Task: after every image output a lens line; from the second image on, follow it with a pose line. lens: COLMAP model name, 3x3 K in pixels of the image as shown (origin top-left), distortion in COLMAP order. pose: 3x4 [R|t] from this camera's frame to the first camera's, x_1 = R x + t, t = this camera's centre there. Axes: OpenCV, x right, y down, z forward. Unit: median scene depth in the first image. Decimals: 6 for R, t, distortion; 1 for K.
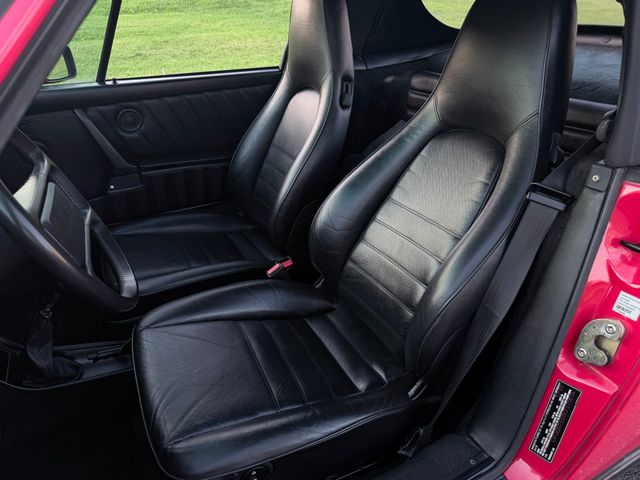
lens RADIAL K [[453.7, 0, 315.1], [0, 453.7, 240.3], [0, 0, 1]] dist [0.039019, -0.071243]
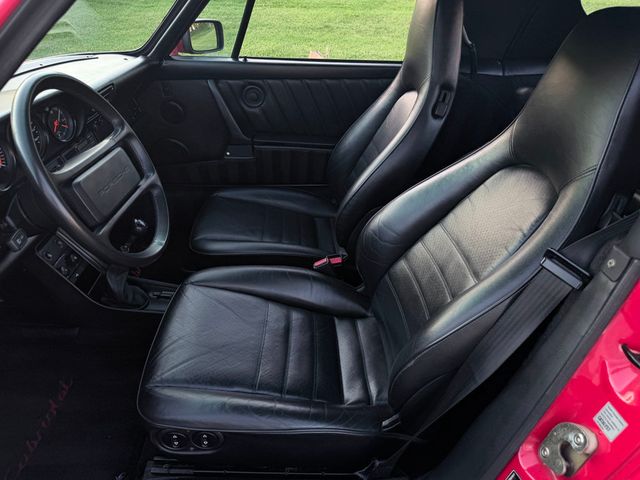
lens RADIAL K [[453.7, 0, 320.6], [0, 453.7, 244.5], [0, 0, 1]] dist [0.039019, -0.071243]
pose [[0.913065, 0.249437, -0.322637, 0.211729], [-0.231408, 0.968329, 0.093746, -0.067358], [0.335803, -0.010936, 0.941869, 0.023875]]
